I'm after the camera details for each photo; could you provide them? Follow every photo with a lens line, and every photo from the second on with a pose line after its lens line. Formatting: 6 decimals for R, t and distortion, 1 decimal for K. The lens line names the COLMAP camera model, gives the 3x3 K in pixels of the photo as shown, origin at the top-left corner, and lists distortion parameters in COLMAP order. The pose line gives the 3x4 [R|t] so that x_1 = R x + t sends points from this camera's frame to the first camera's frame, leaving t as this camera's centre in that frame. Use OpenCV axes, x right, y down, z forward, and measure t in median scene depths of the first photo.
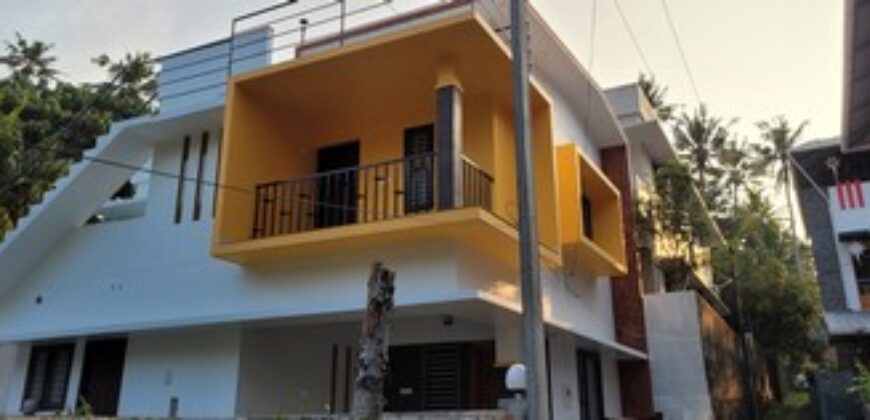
lens RADIAL K [[711.1, 0, 434.8], [0, 711.1, 191.4], [0, 0, 1]] dist [0.067368, 0.000484]
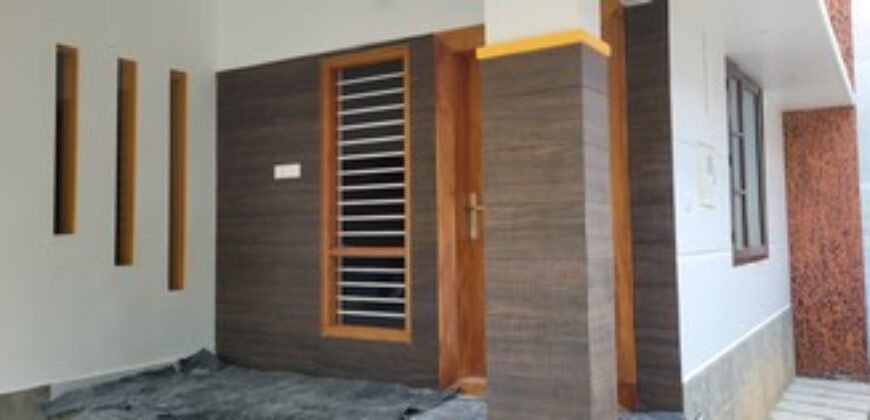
lens RADIAL K [[711.1, 0, 434.8], [0, 711.1, 191.4], [0, 0, 1]] dist [0.067368, 0.000484]
pose [[0.995783, -0.014879, -0.090523, 0.054647], [0.037016, 0.968031, 0.248082, 0.126187], [0.083938, -0.250387, 0.964500, 0.399093]]
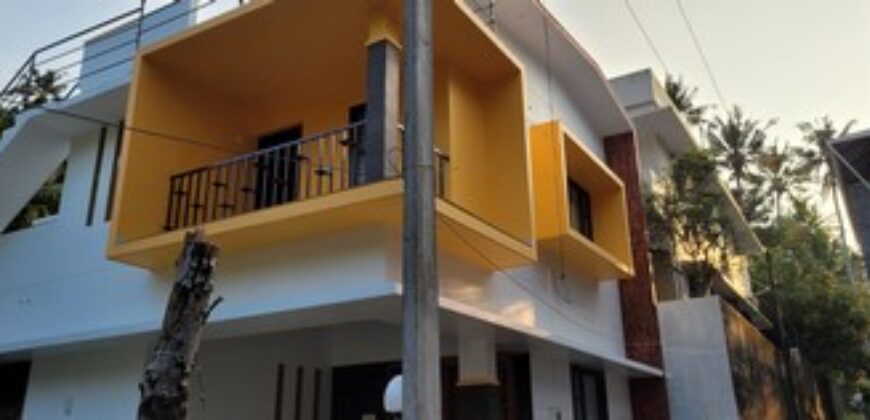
lens RADIAL K [[697.0, 0, 434.1], [0, 697.0, 210.6], [0, 0, 1]] dist [0.061019, -0.005254]
pose [[0.997320, -0.032290, -0.065646, 0.065893], [0.031356, 0.999393, -0.015201, 0.031388], [0.066097, 0.013102, 0.997727, 0.108600]]
